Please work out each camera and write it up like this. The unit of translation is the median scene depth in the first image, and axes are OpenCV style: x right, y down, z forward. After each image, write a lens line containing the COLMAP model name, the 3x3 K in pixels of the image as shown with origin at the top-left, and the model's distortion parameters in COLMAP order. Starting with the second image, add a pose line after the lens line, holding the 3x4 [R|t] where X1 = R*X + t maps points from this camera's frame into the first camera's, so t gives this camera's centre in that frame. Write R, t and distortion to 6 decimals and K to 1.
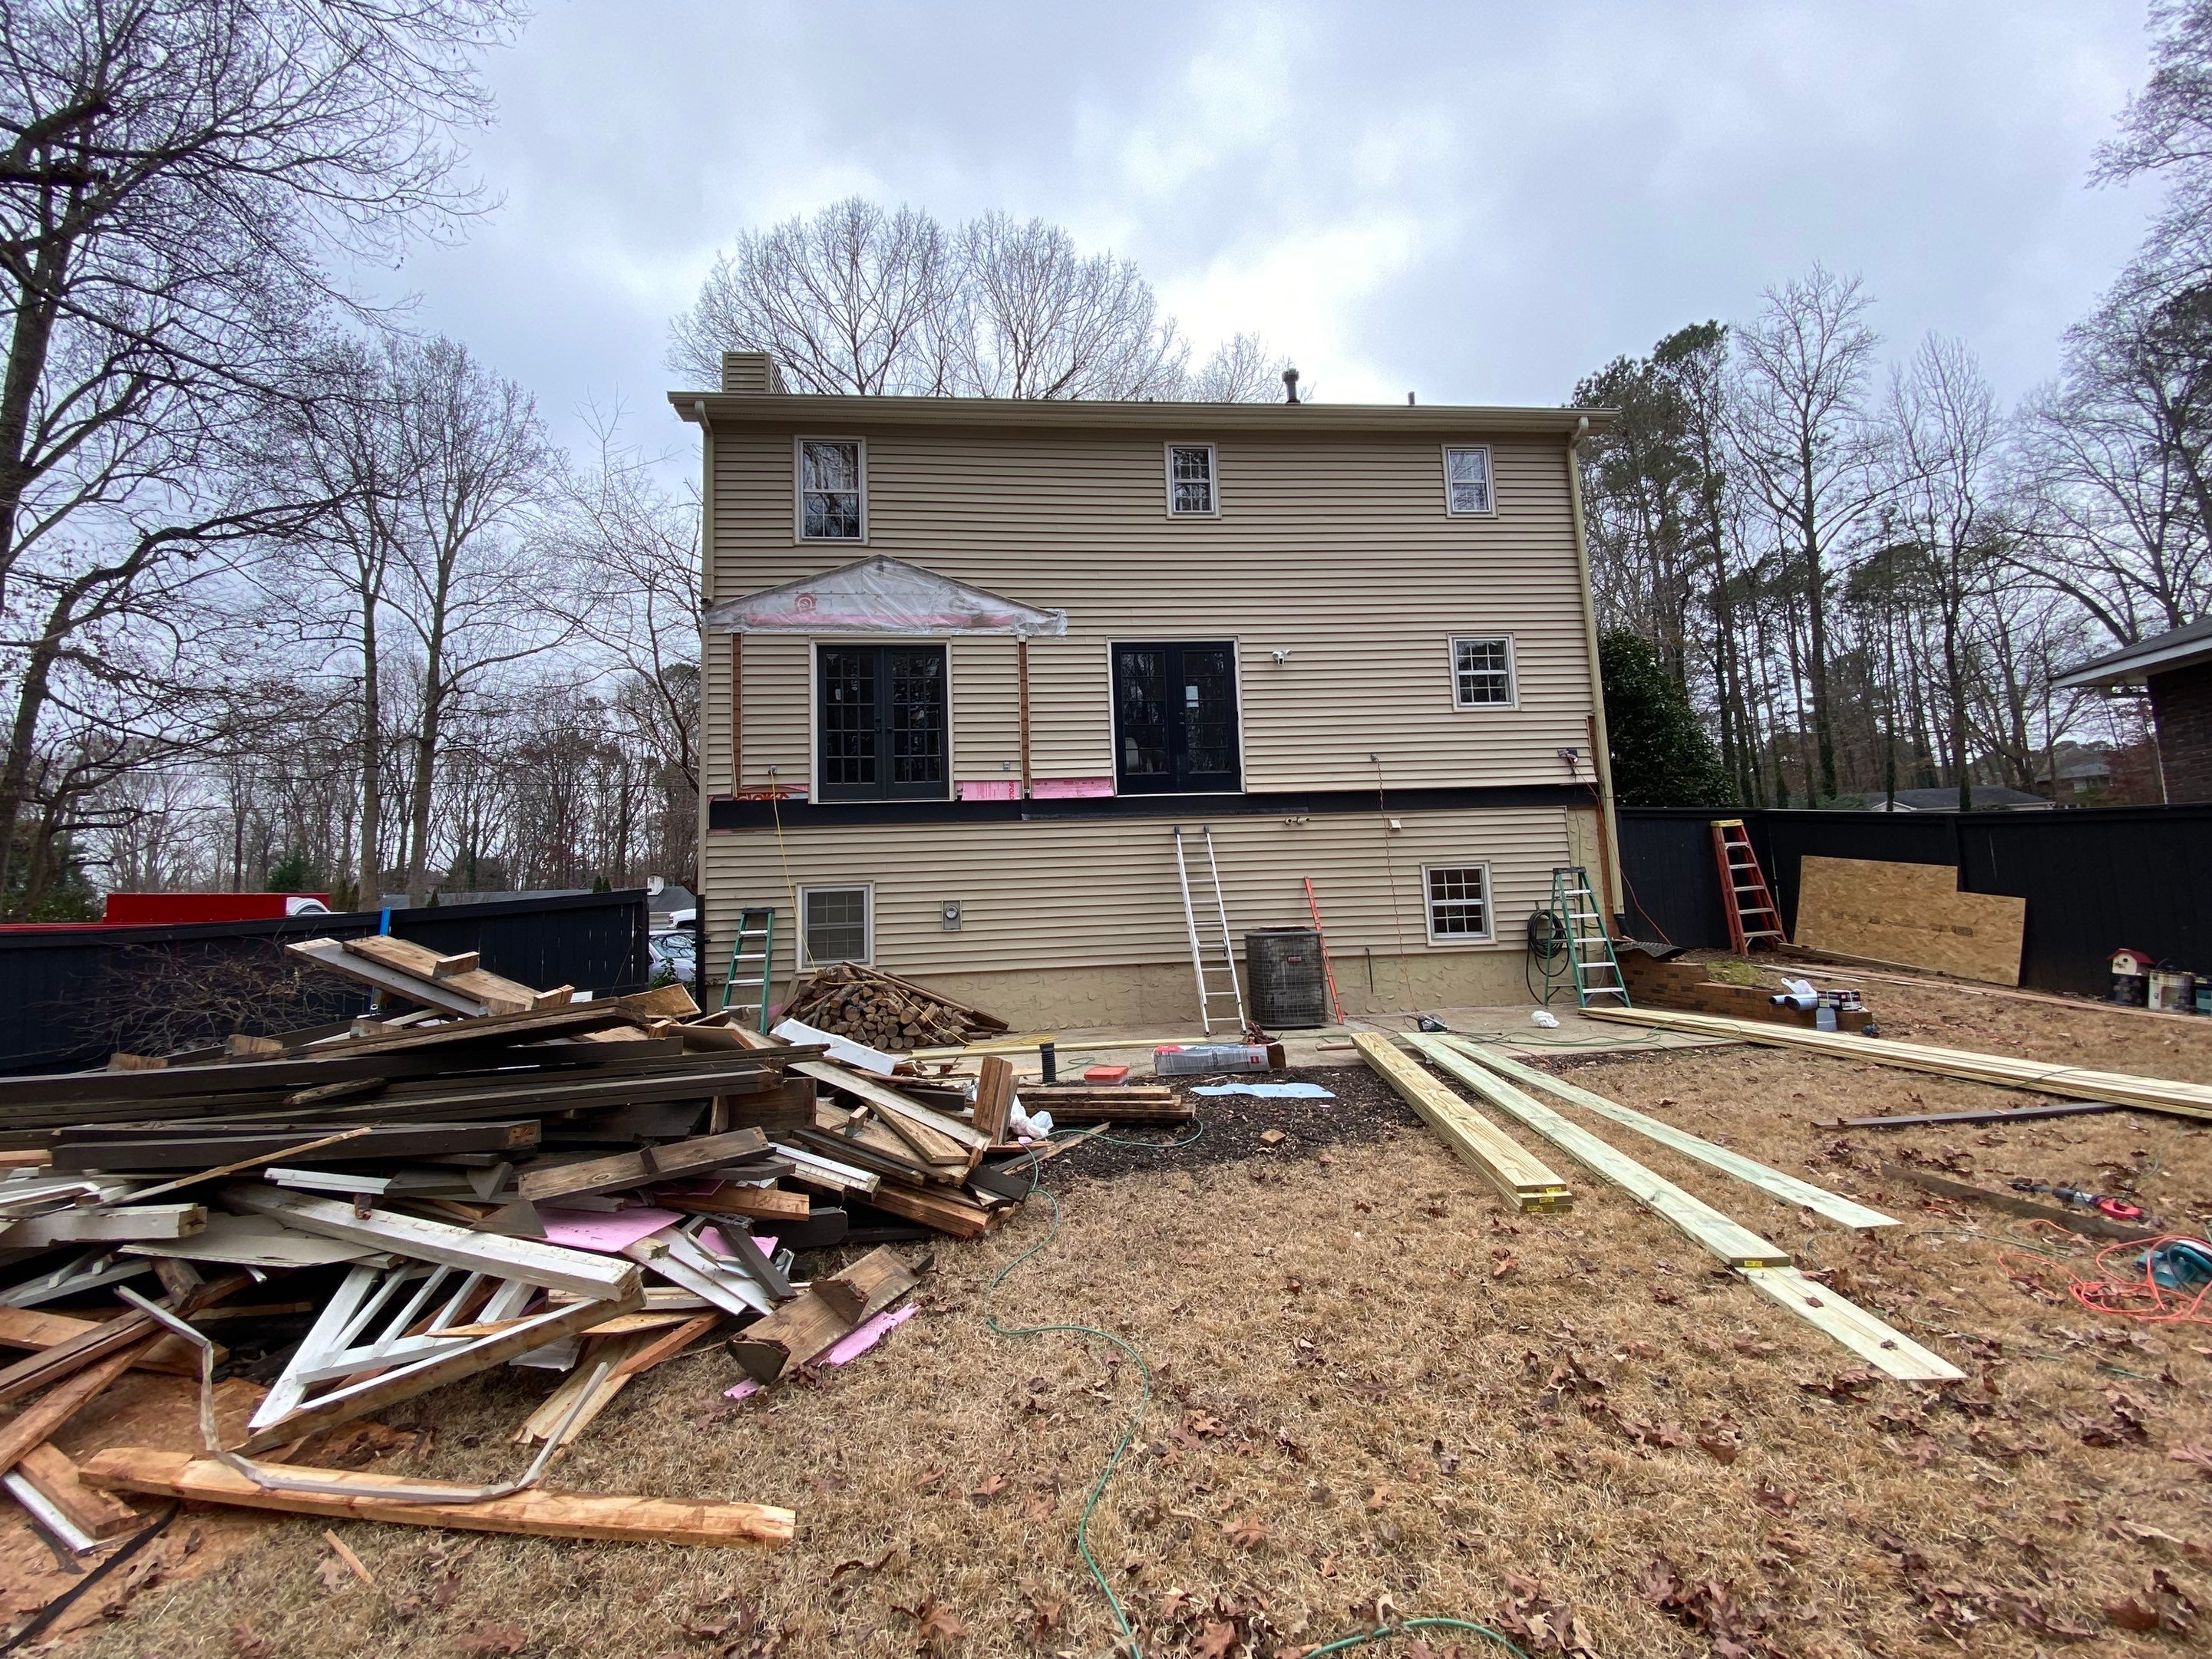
lens RADIAL K [[916.8, 0, 1084.0], [0, 916.8, 825.4], [0, 0, 1]] dist [0.024670, -0.026342]
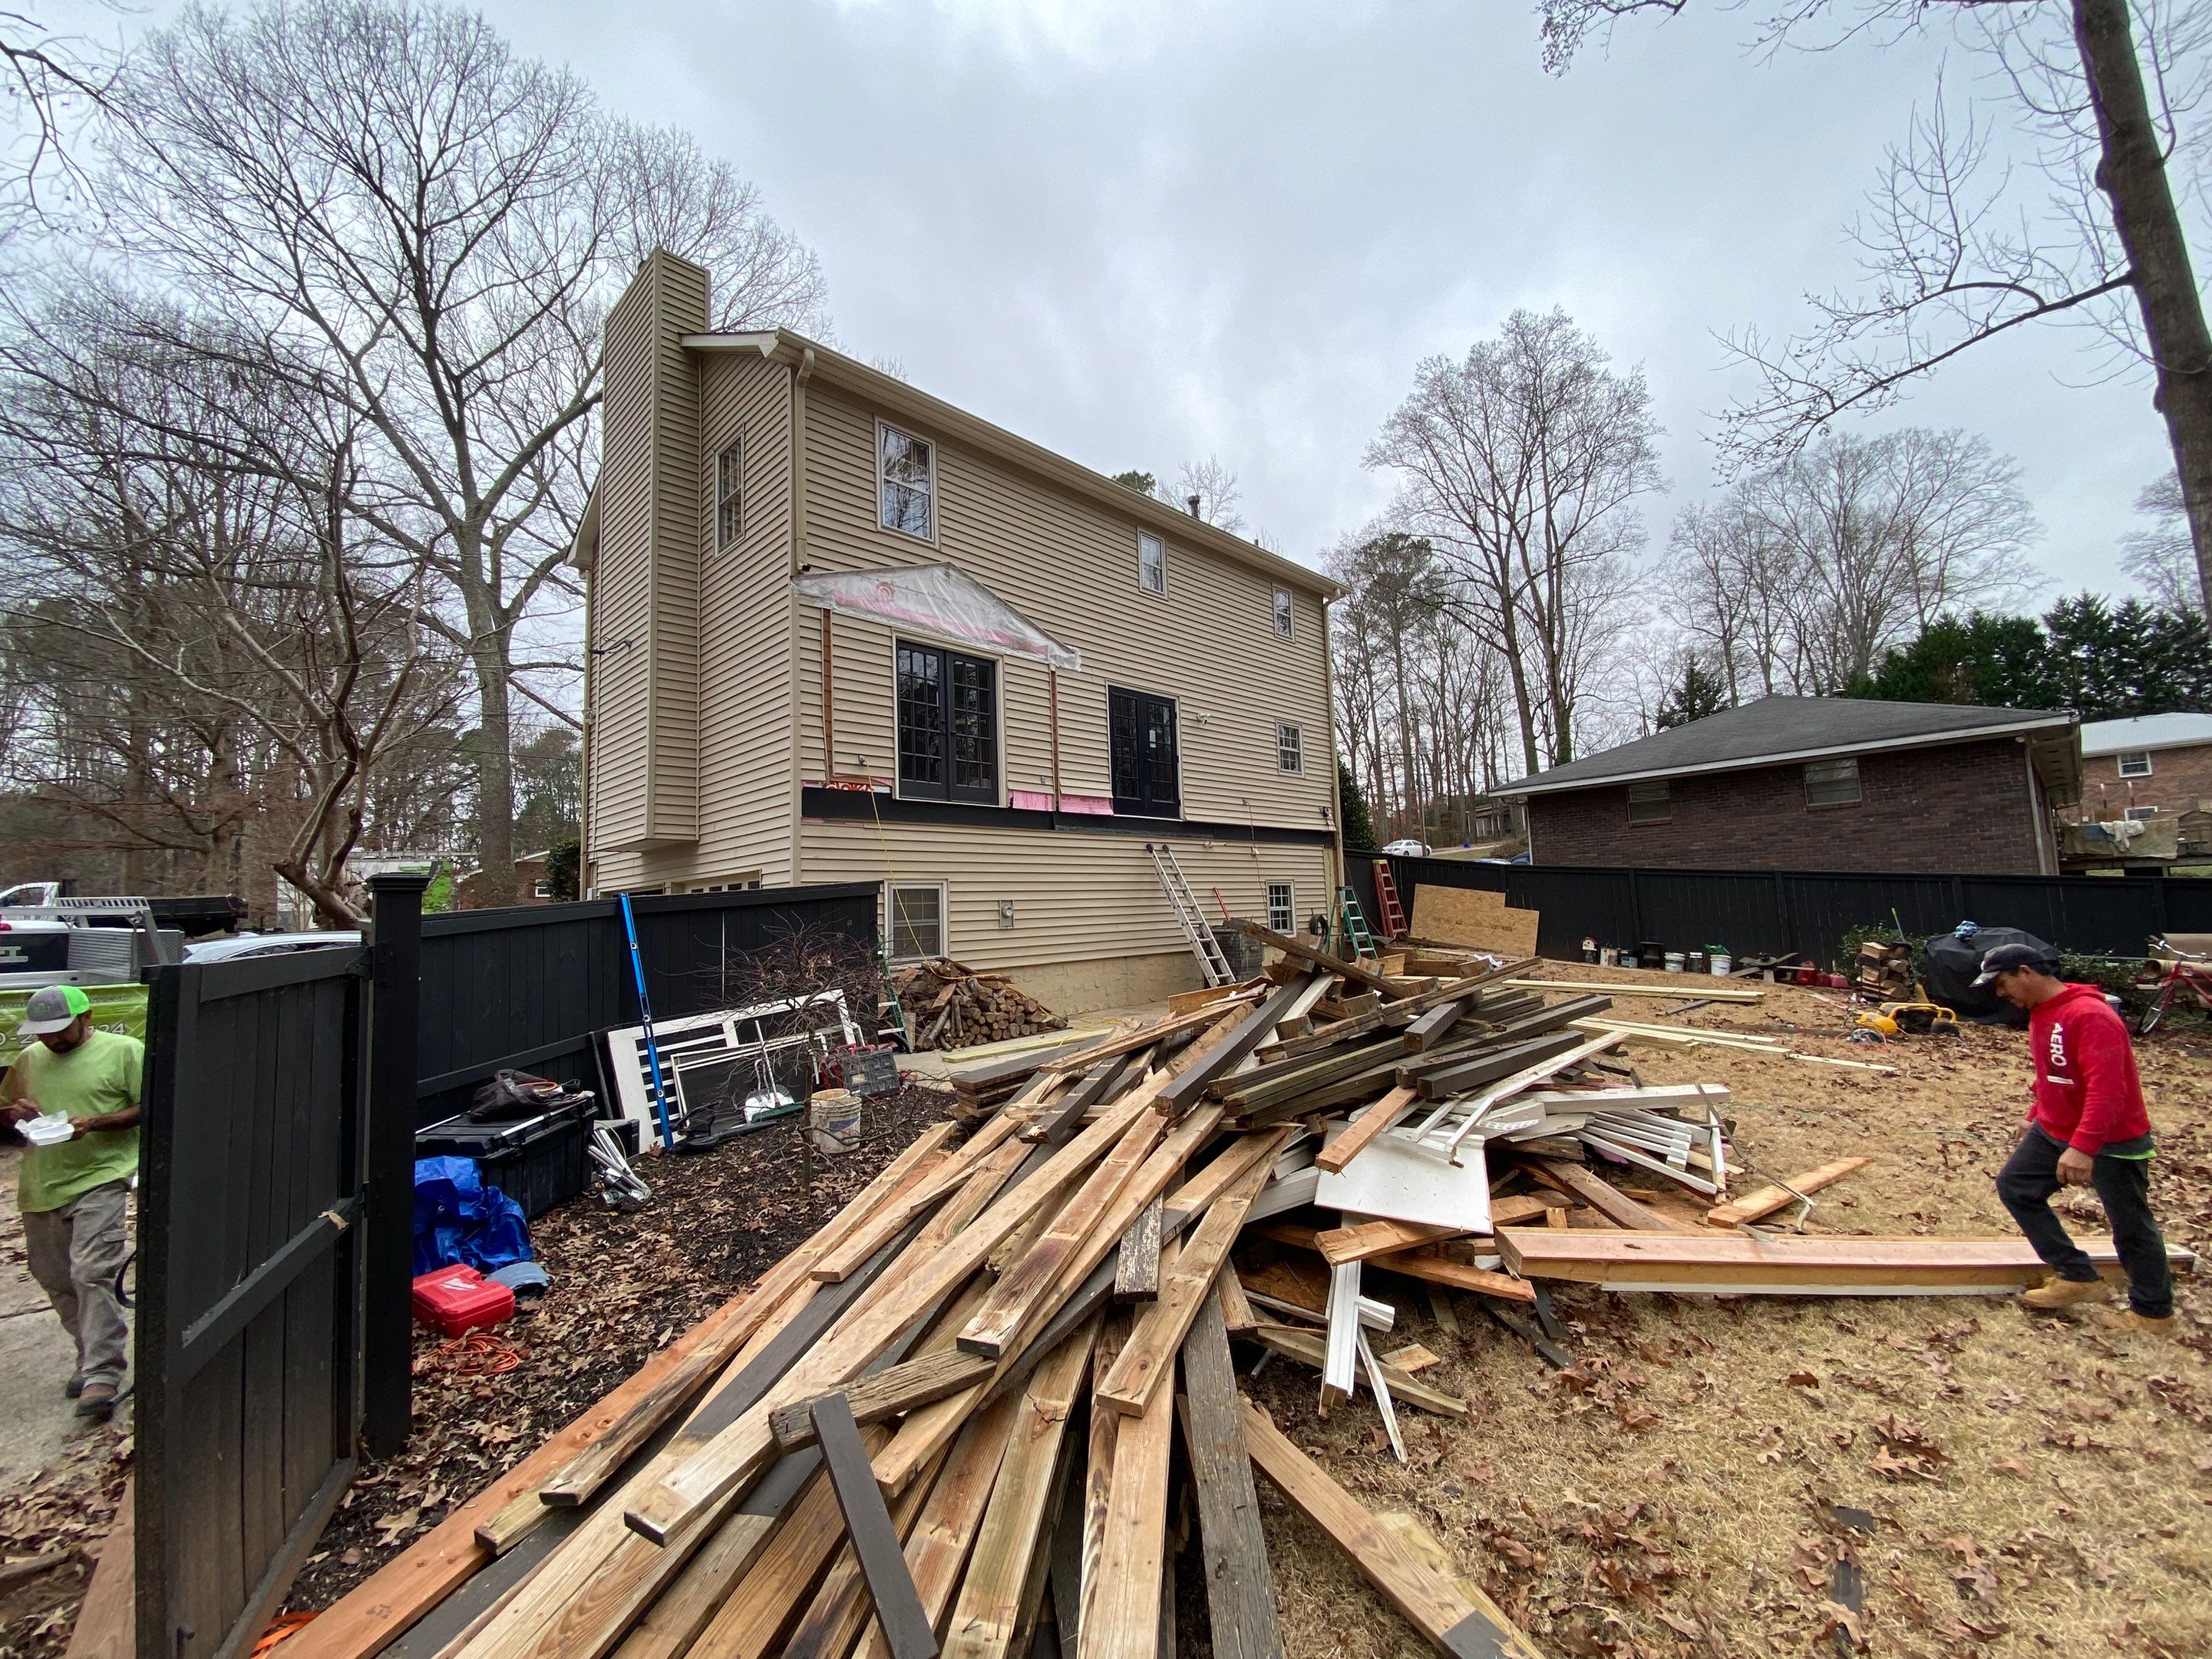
lens RADIAL K [[901.6, 0, 1101.7], [0, 901.6, 828.9], [0, 0, 1]] dist [0.016608, -0.017785]
pose [[0.764438, 0.070730, 0.640805, -0.319078], [-0.068323, 0.997254, -0.028569, 0.009030], [-0.641066, -0.021943, 0.767172, 0.048991]]
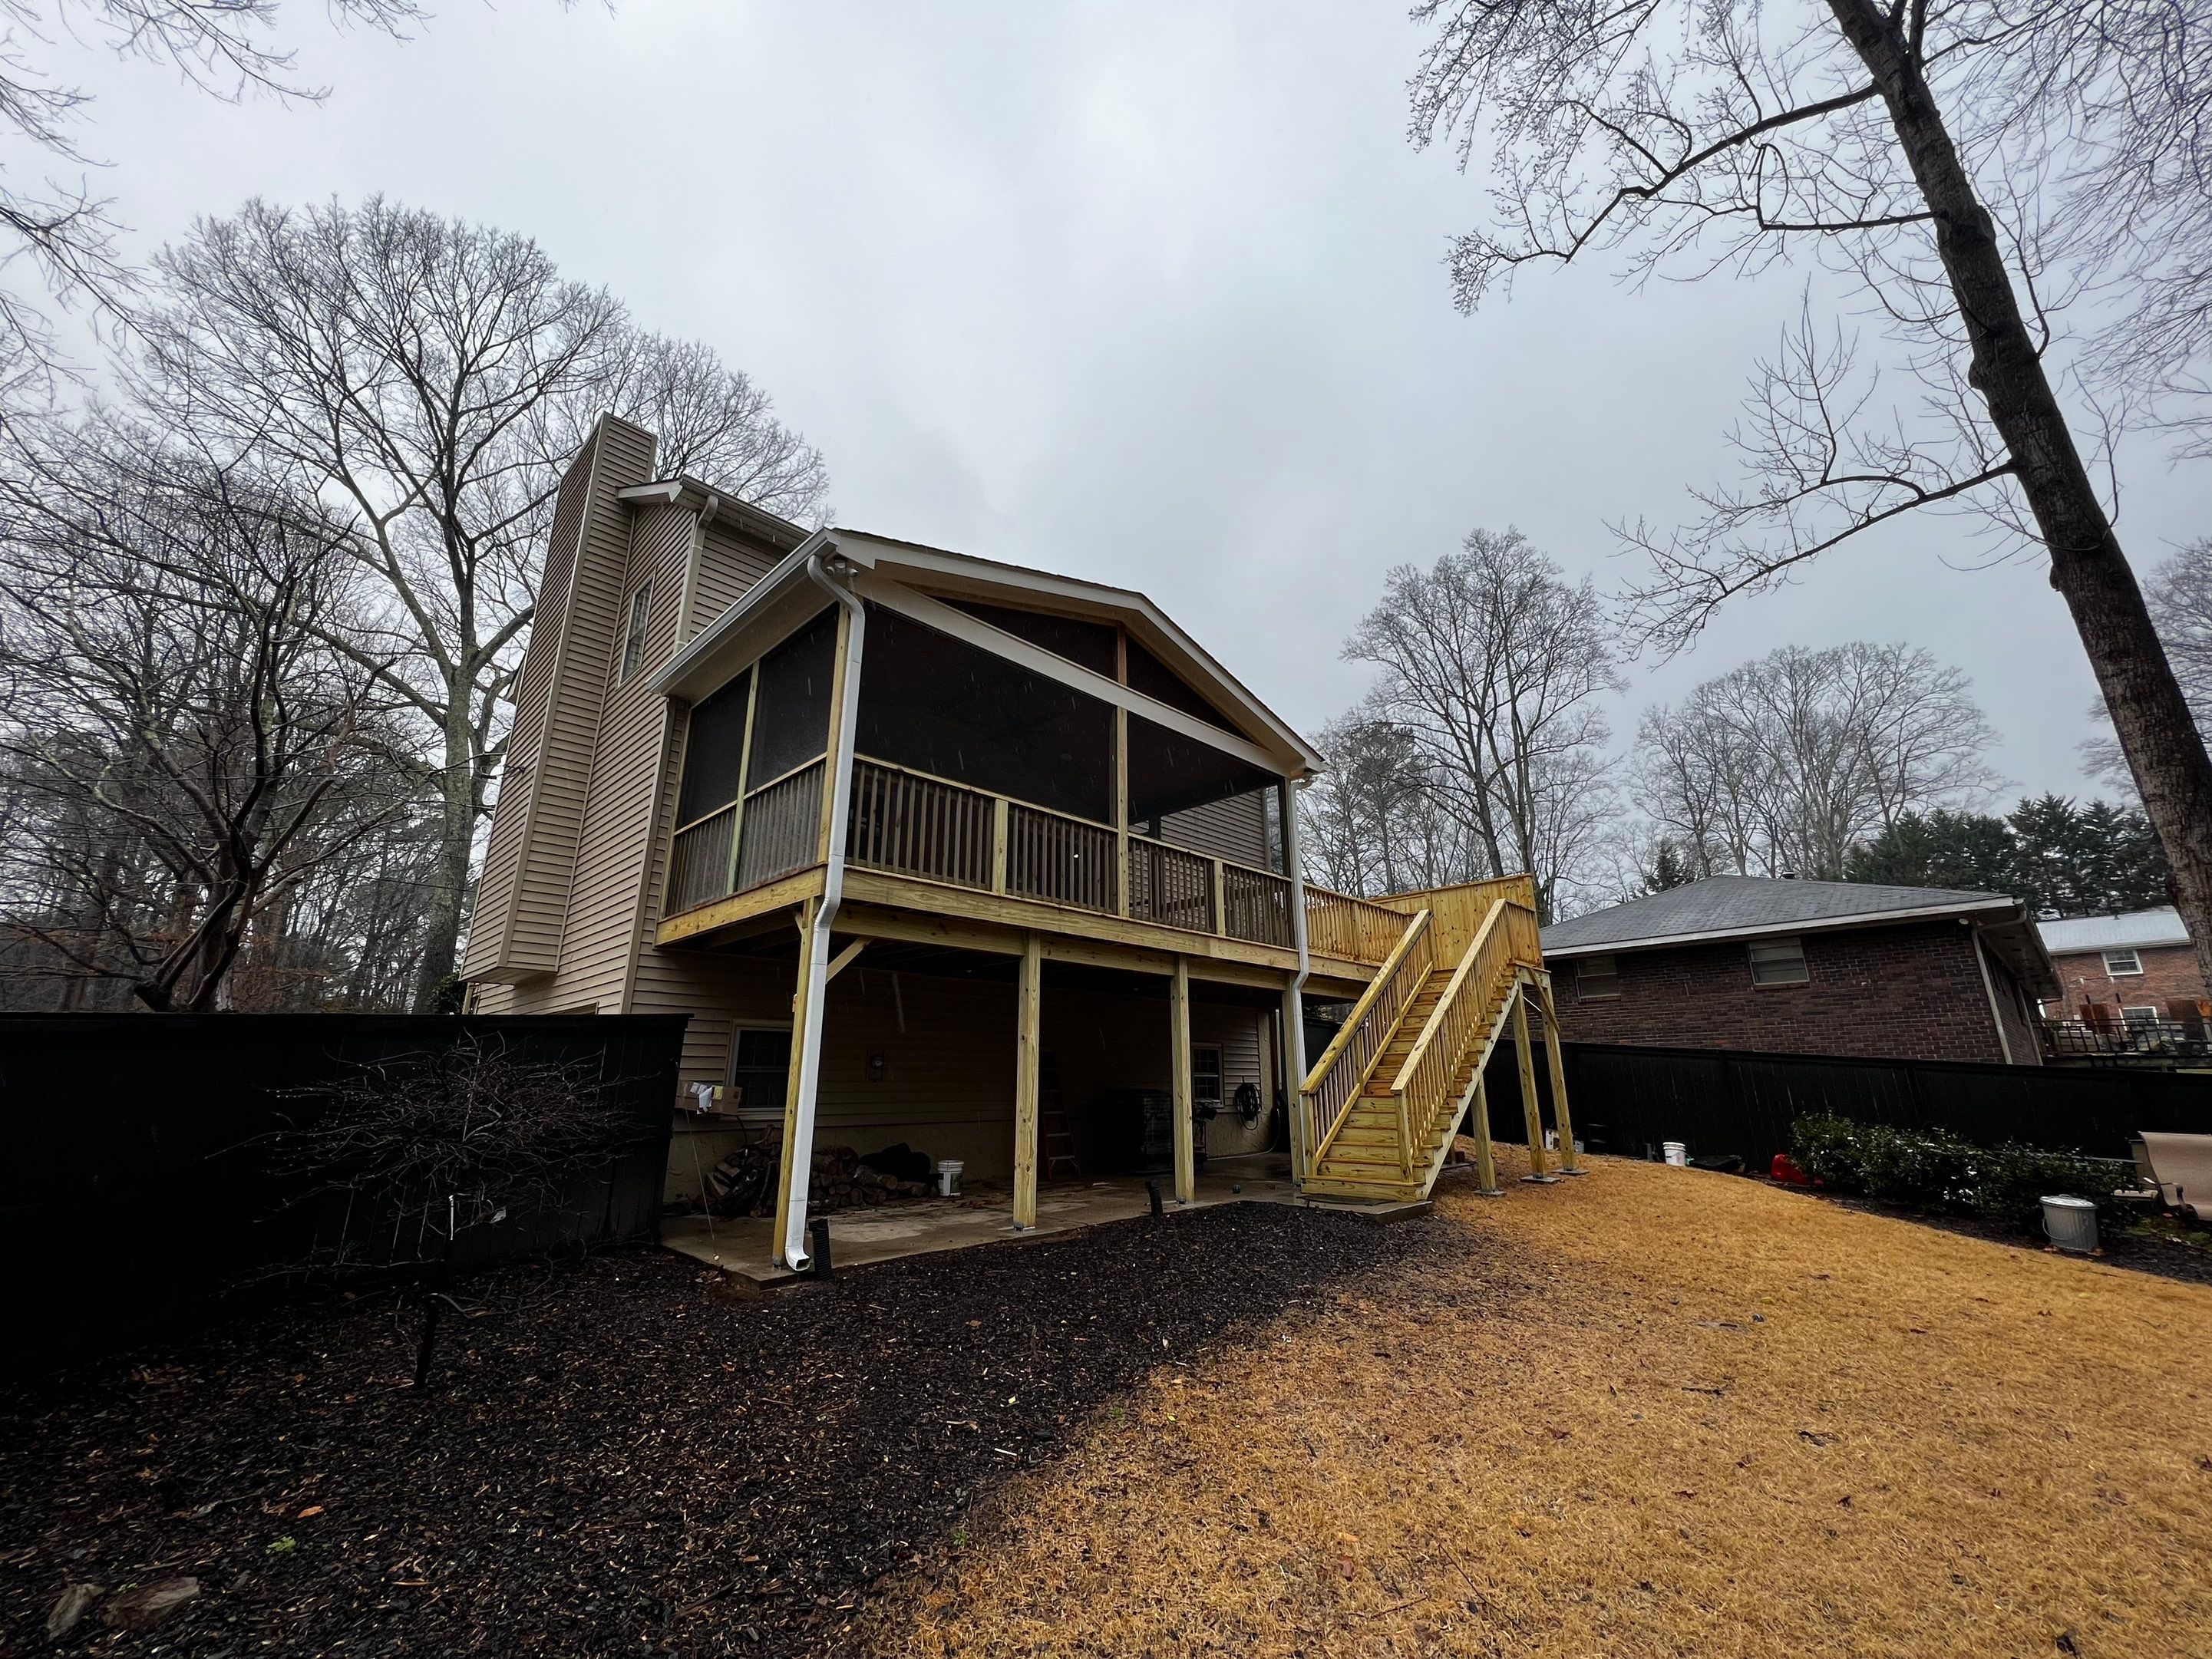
lens RADIAL K [[882.2, 0, 1107.3], [0, 882.2, 833.8], [0, 0, 1]] dist [0.001112, 0.000234]
pose [[0.760306, 0.213819, 0.613364, -0.252887], [-0.103185, 0.972036, -0.210948, 0.013294], [-0.641317, 0.097096, 0.761108, 0.032906]]
